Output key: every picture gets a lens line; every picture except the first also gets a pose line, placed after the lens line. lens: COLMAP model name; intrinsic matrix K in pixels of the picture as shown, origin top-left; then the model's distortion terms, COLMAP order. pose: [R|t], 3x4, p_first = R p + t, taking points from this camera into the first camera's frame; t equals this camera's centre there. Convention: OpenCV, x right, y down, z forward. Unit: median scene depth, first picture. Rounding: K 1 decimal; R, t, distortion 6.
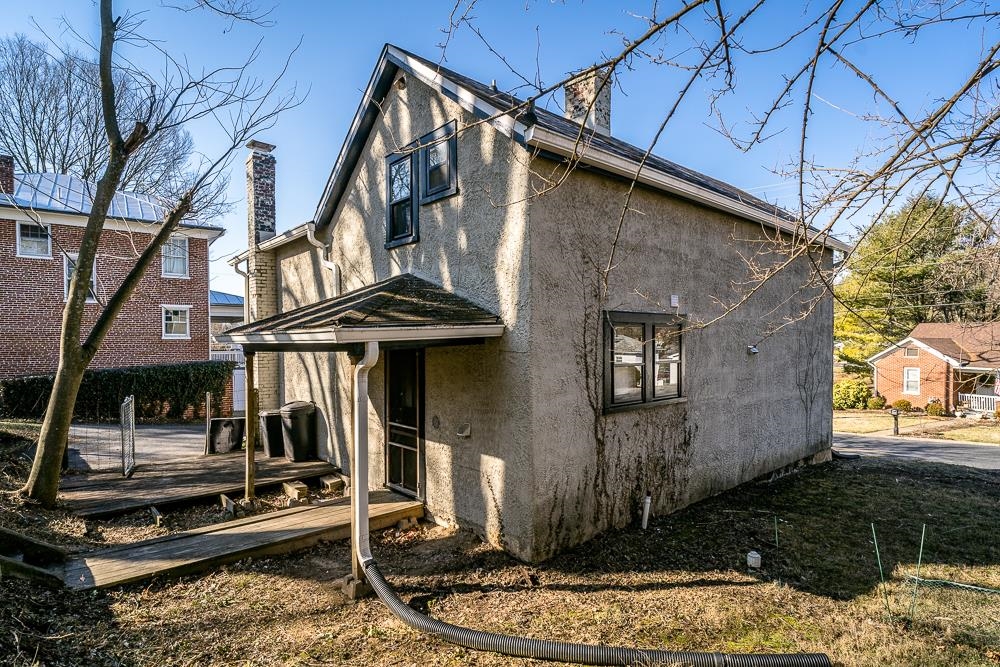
lens RADIAL K [[523.4, 0, 503.8], [0, 523.4, 350.5], [0, 0, 1]] dist [-0.001060, -0.001241]
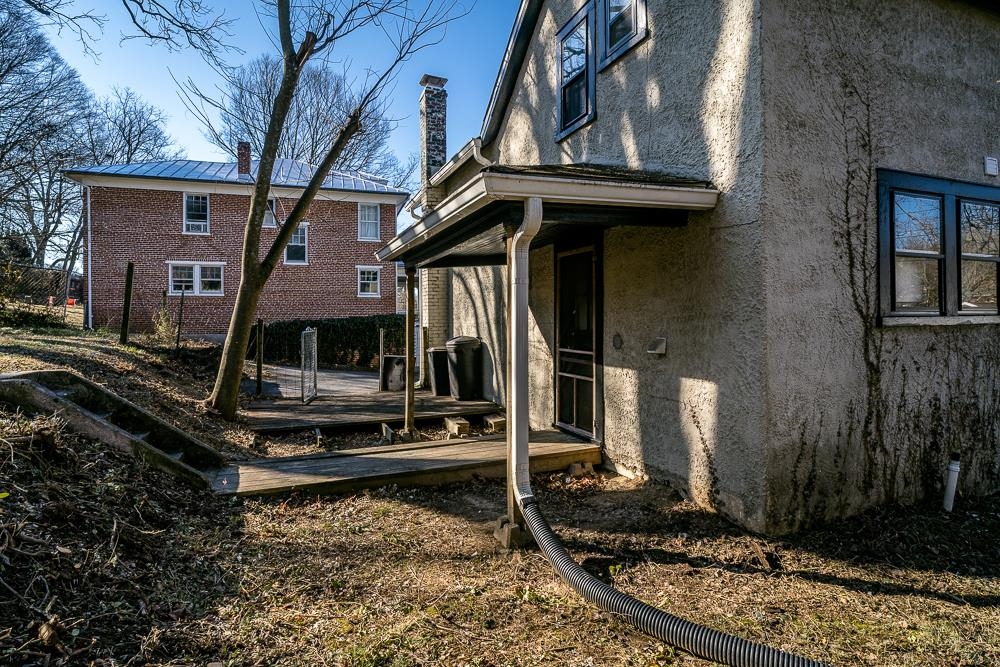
lens RADIAL K [[523.4, 0, 500.9], [0, 523.4, 317.4], [0, 0, 1]] dist [-0.001060, -0.001241]
pose [[0.944369, -0.000588, -0.328889, -0.040513], [-0.005700, 0.999819, -0.018153, 0.125734], [0.328840, 0.019018, 0.944194, 0.225115]]
